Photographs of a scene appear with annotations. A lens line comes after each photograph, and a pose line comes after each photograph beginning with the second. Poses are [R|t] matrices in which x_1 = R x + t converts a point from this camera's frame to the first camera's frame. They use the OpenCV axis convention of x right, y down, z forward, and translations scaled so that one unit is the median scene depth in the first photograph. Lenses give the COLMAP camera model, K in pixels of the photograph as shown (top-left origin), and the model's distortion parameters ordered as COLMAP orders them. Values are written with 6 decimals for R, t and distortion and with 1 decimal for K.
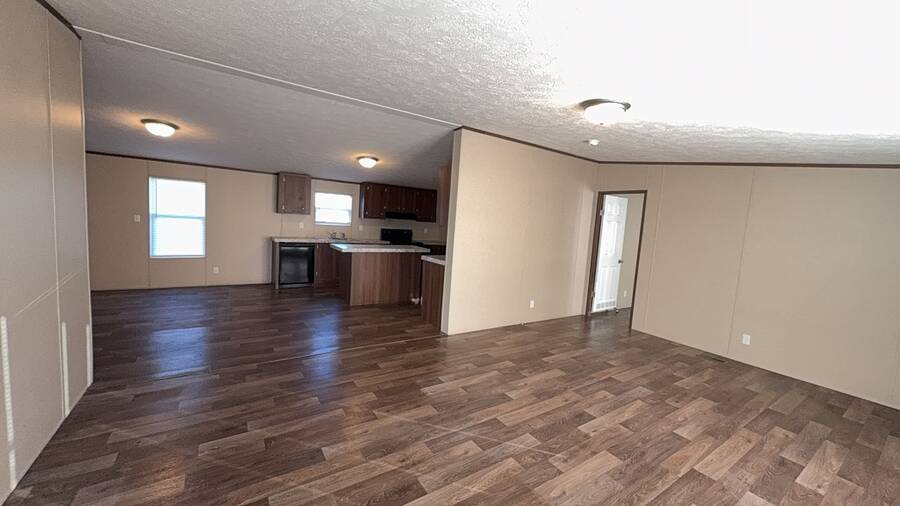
lens RADIAL K [[340.7, 0, 449.0], [0, 340.7, 252.9], [0, 0, 1]] dist [0.000058, 0.000049]
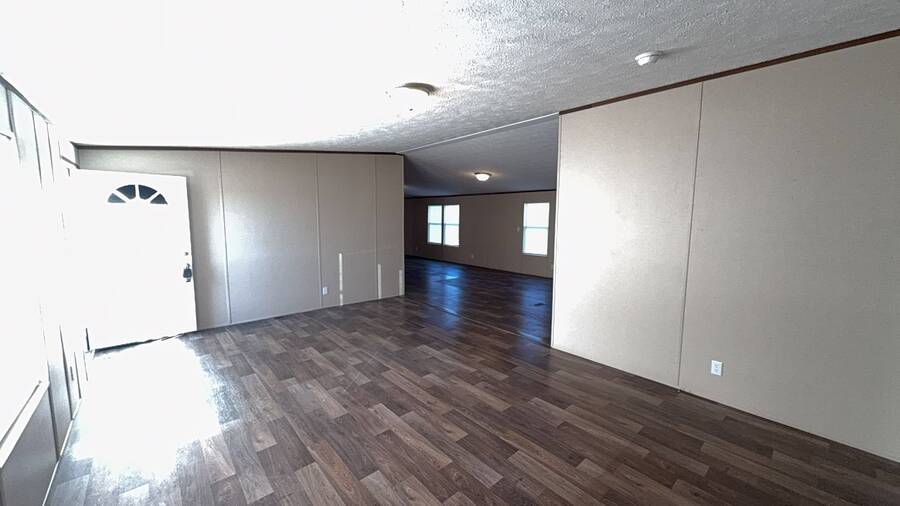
lens RADIAL K [[340.7, 0, 449.0], [0, 340.7, 252.9], [0, 0, 1]] dist [0.000058, 0.000049]
pose [[0.140899, 0.041363, -0.989159, 1.246090], [-0.094434, 0.995133, 0.028161, -0.007825], [0.985510, 0.089442, 0.144120, 0.871097]]
